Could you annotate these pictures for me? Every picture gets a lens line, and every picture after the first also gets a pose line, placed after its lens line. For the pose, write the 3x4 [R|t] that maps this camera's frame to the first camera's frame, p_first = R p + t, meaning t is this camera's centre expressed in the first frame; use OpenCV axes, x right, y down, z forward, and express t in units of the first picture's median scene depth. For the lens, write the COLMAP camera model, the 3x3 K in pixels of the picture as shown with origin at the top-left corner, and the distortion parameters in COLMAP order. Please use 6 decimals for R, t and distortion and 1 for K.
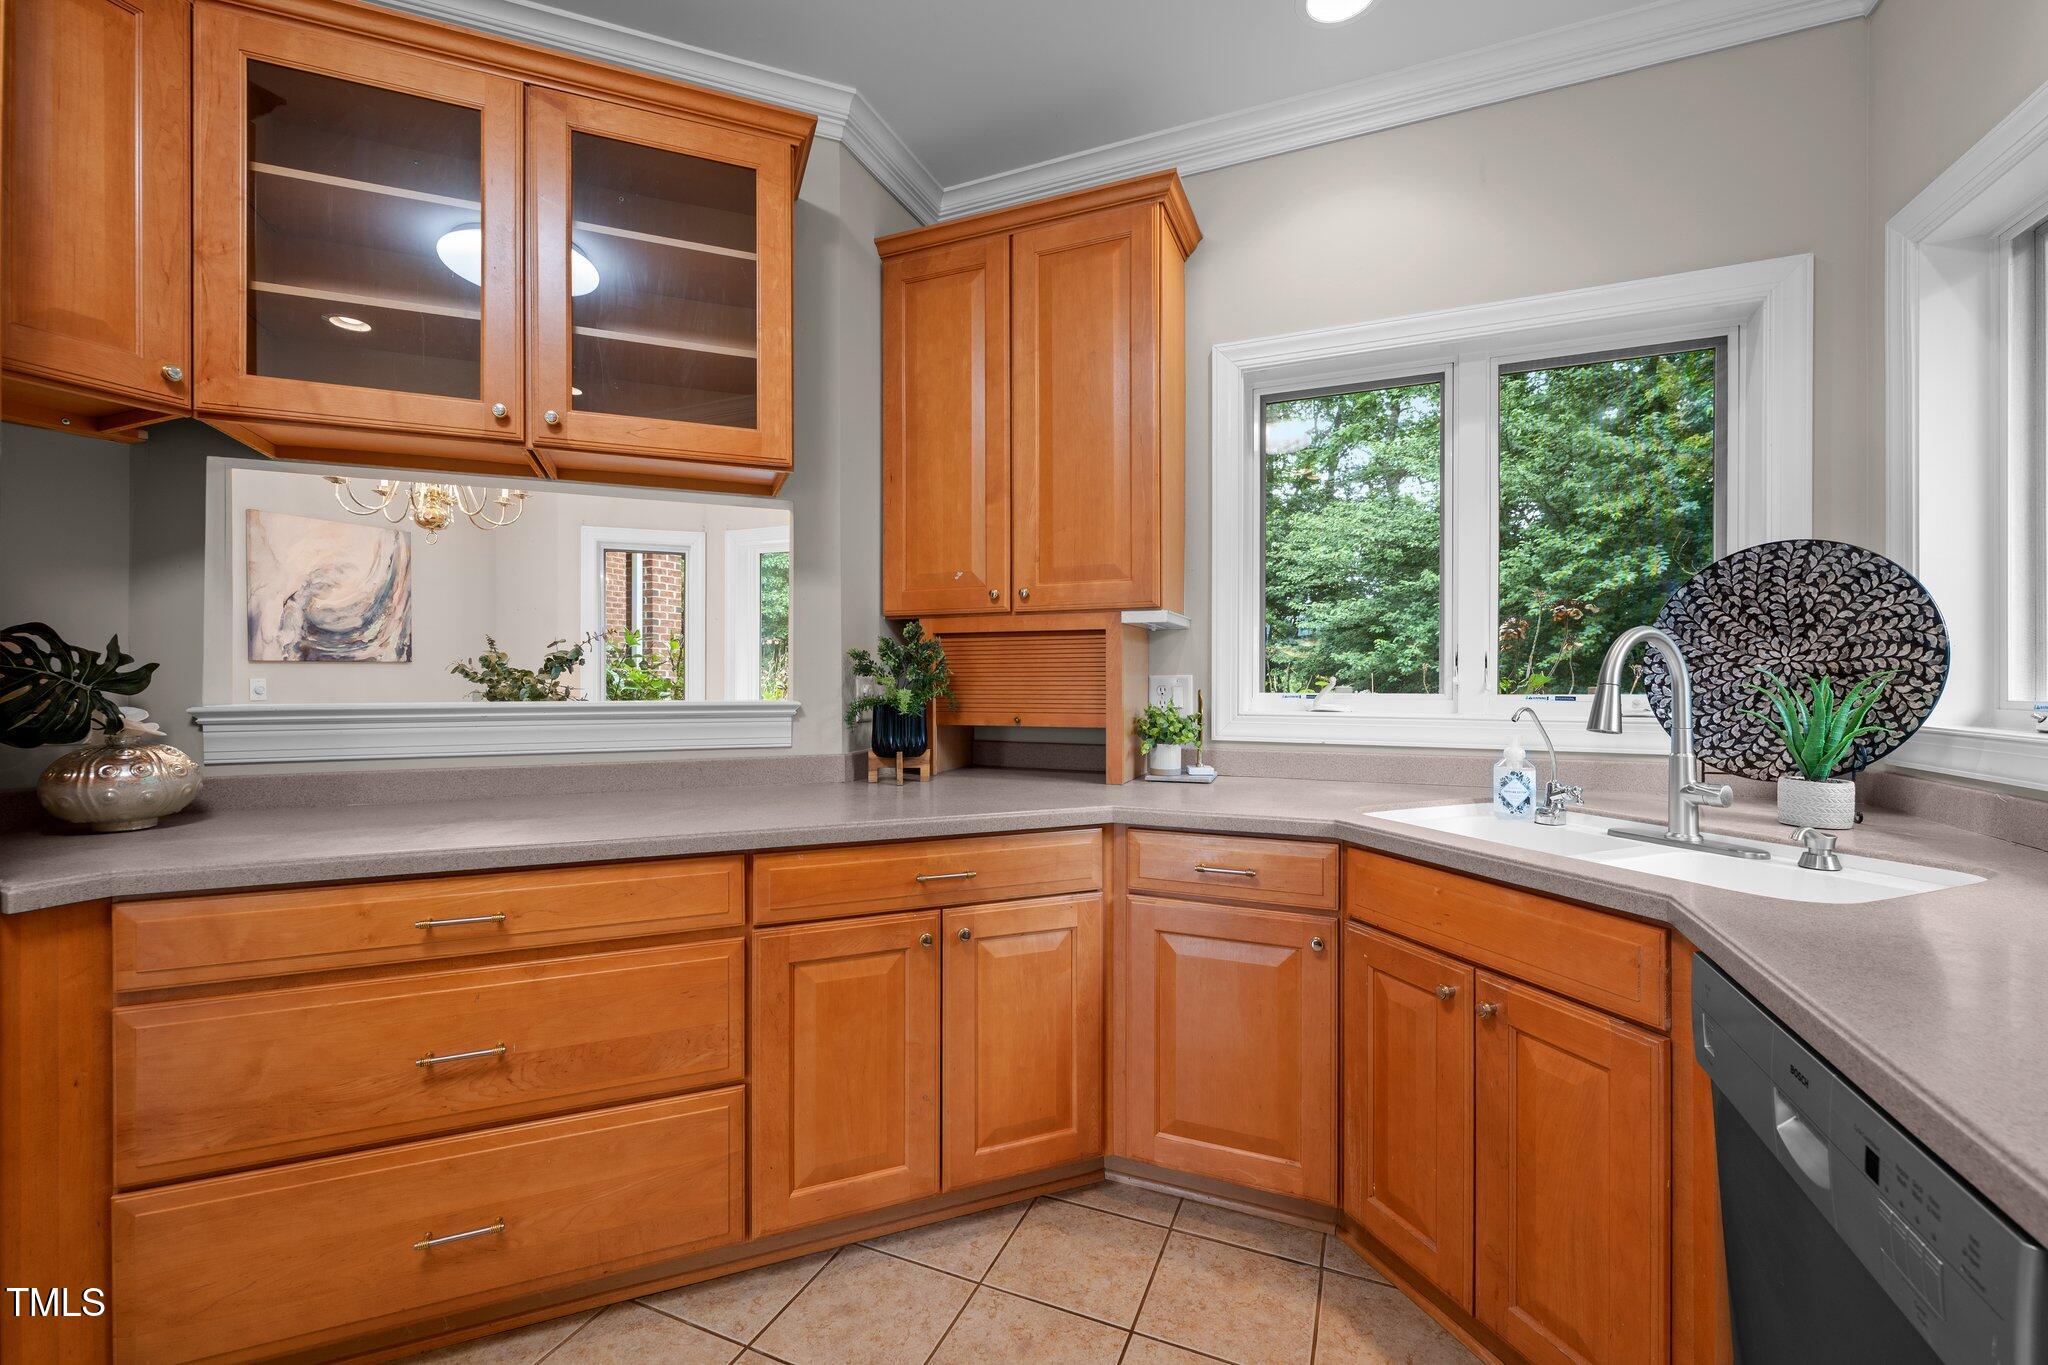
lens RADIAL K [[839.7, 0, 1024.4], [0, 839.7, 652.2], [0, 0, 1]] dist [0.000072, -0.000423]
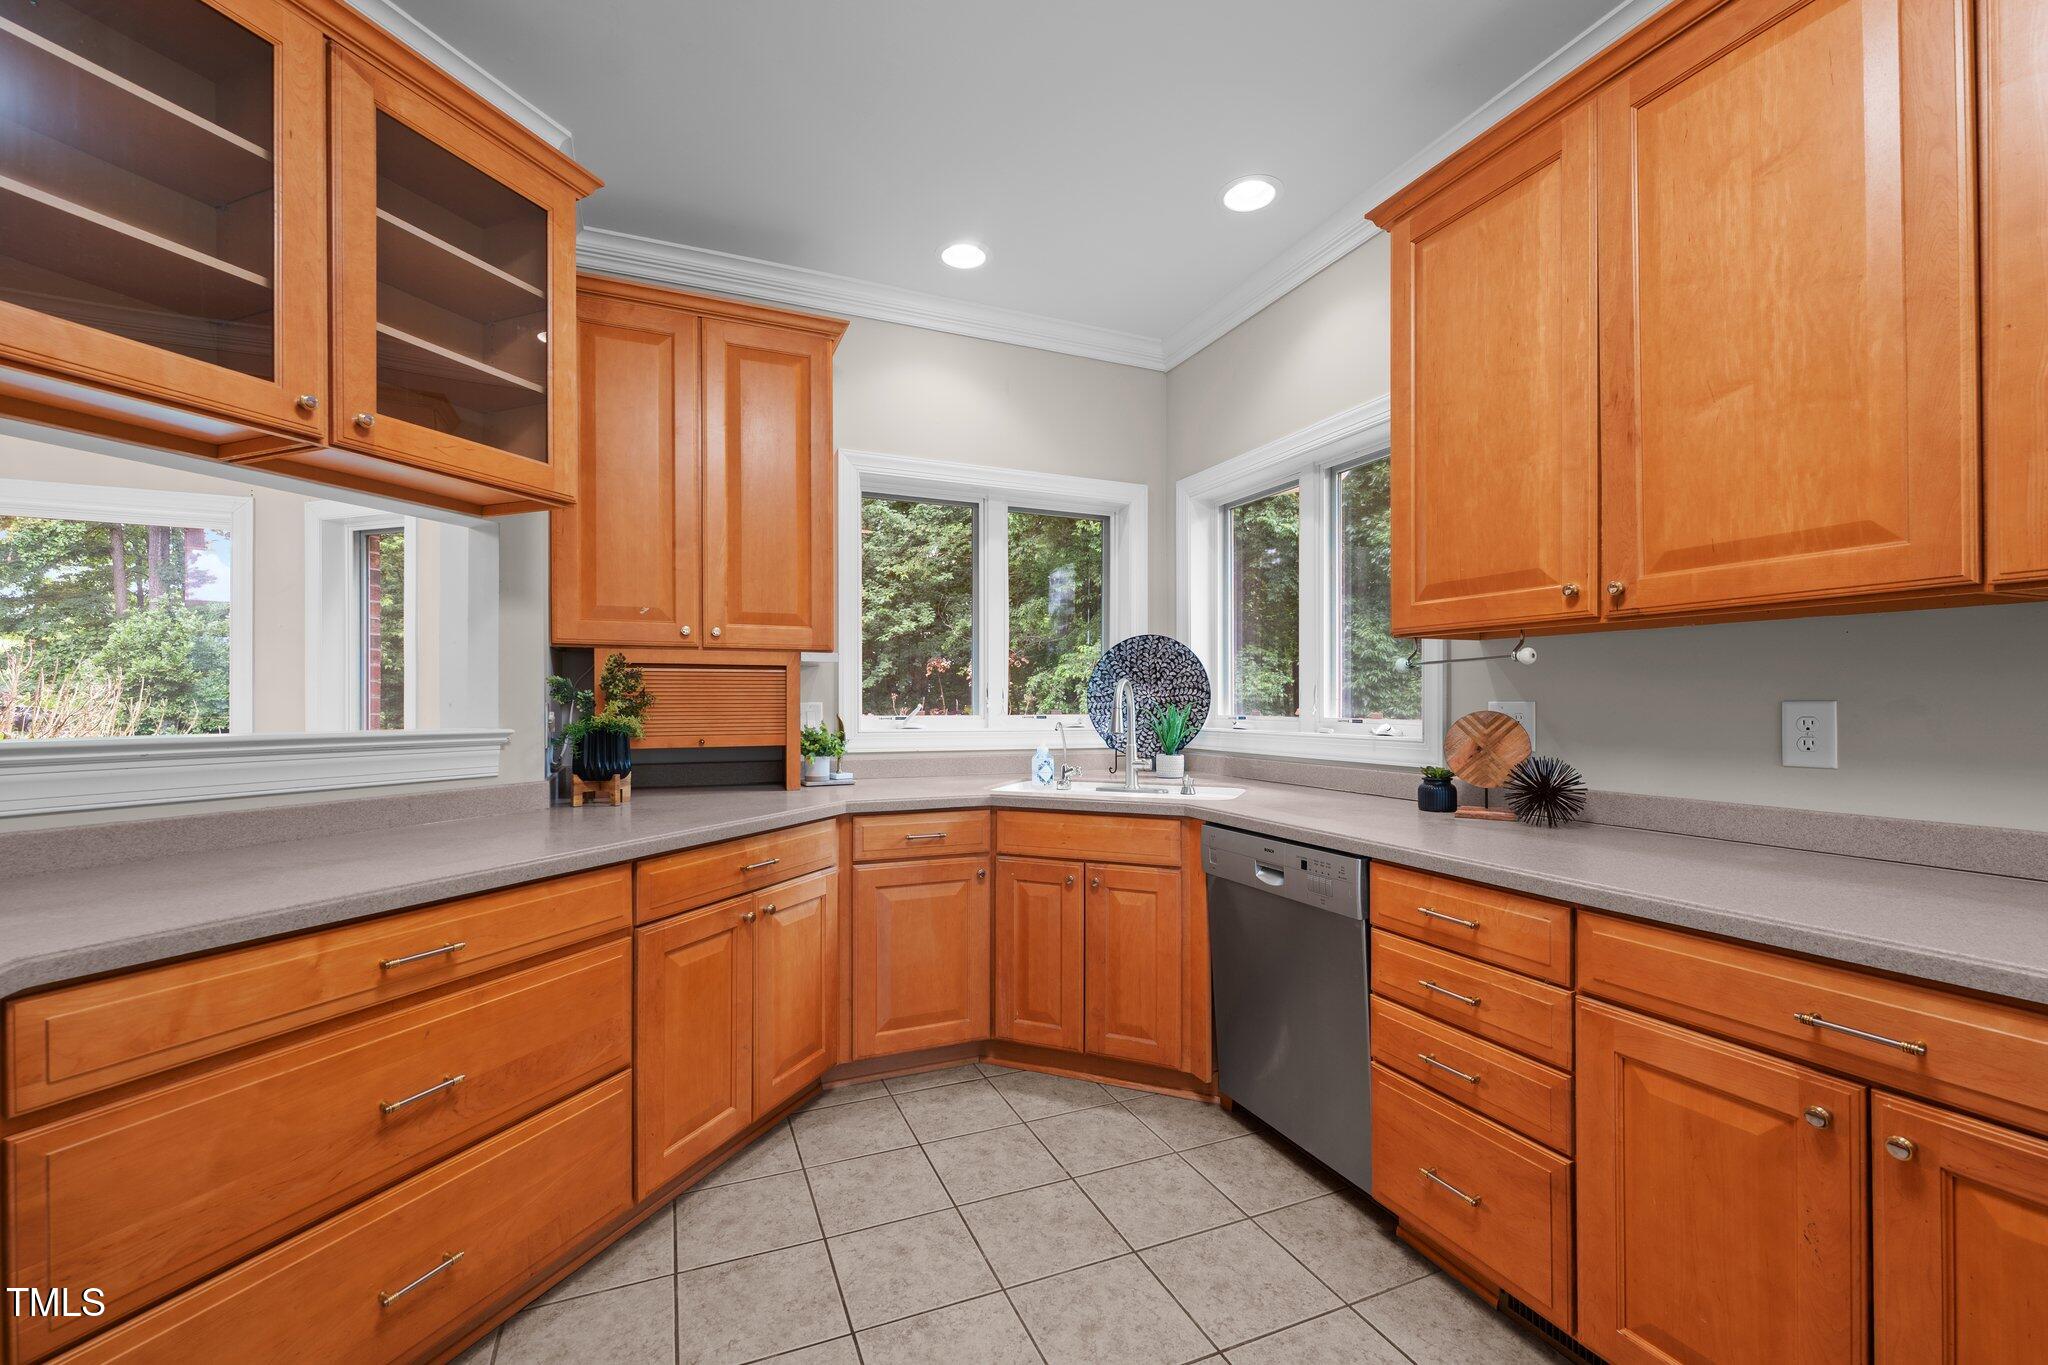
lens RADIAL K [[839.7, 0, 1024.4], [0, 839.7, 652.2], [0, 0, 1]] dist [0.000072, -0.000423]
pose [[0.690677, 0.044752, 0.721777, -0.718148], [-0.023053, 0.998939, -0.039878, -0.007392], [-0.722796, 0.010903, 0.690976, -0.145647]]
